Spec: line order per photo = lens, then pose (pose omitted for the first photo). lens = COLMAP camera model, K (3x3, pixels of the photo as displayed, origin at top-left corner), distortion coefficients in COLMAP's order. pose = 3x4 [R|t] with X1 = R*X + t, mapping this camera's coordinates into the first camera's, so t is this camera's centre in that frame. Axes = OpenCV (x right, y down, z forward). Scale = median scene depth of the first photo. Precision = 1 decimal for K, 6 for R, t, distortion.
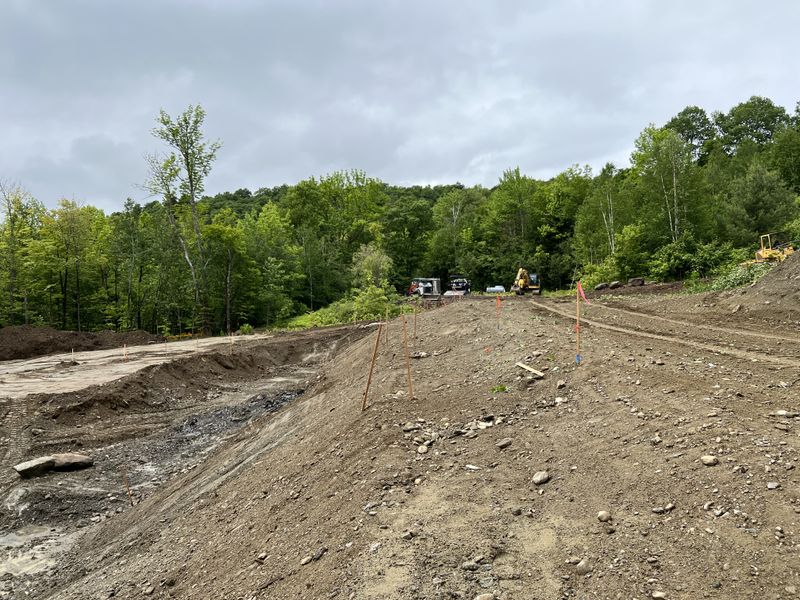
lens RADIAL K [[594.0, 0, 413.7], [0, 594.0, 297.3], [0, 0, 1]] dist [0.034205, -0.051248]
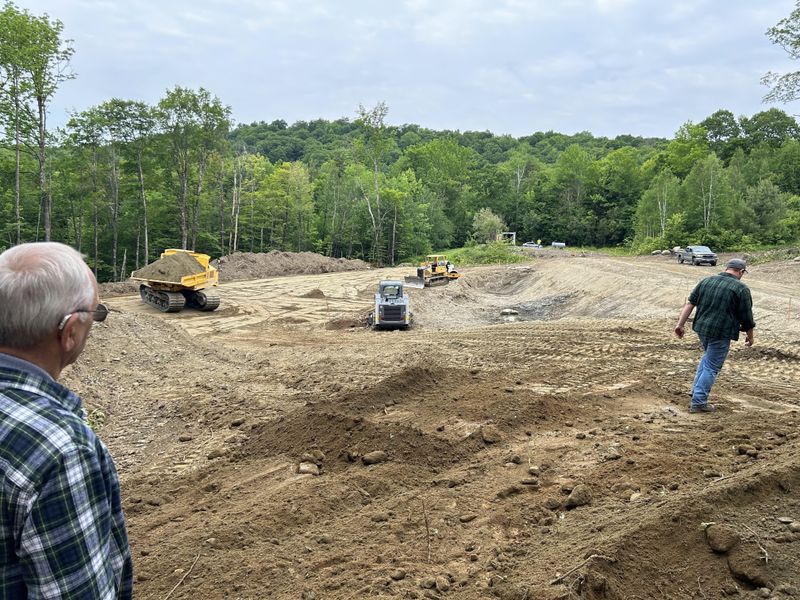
lens RADIAL K [[598.1, 0, 400.0], [0, 598.1, 300.0], [0, 0, 1]] dist [0.045222, -0.049864]
pose [[0.997491, 0.070794, 0.000026, -0.194213], [-0.070324, 0.990823, 0.115434, -0.016421], [0.008147, -0.115146, 0.993315, -0.332714]]
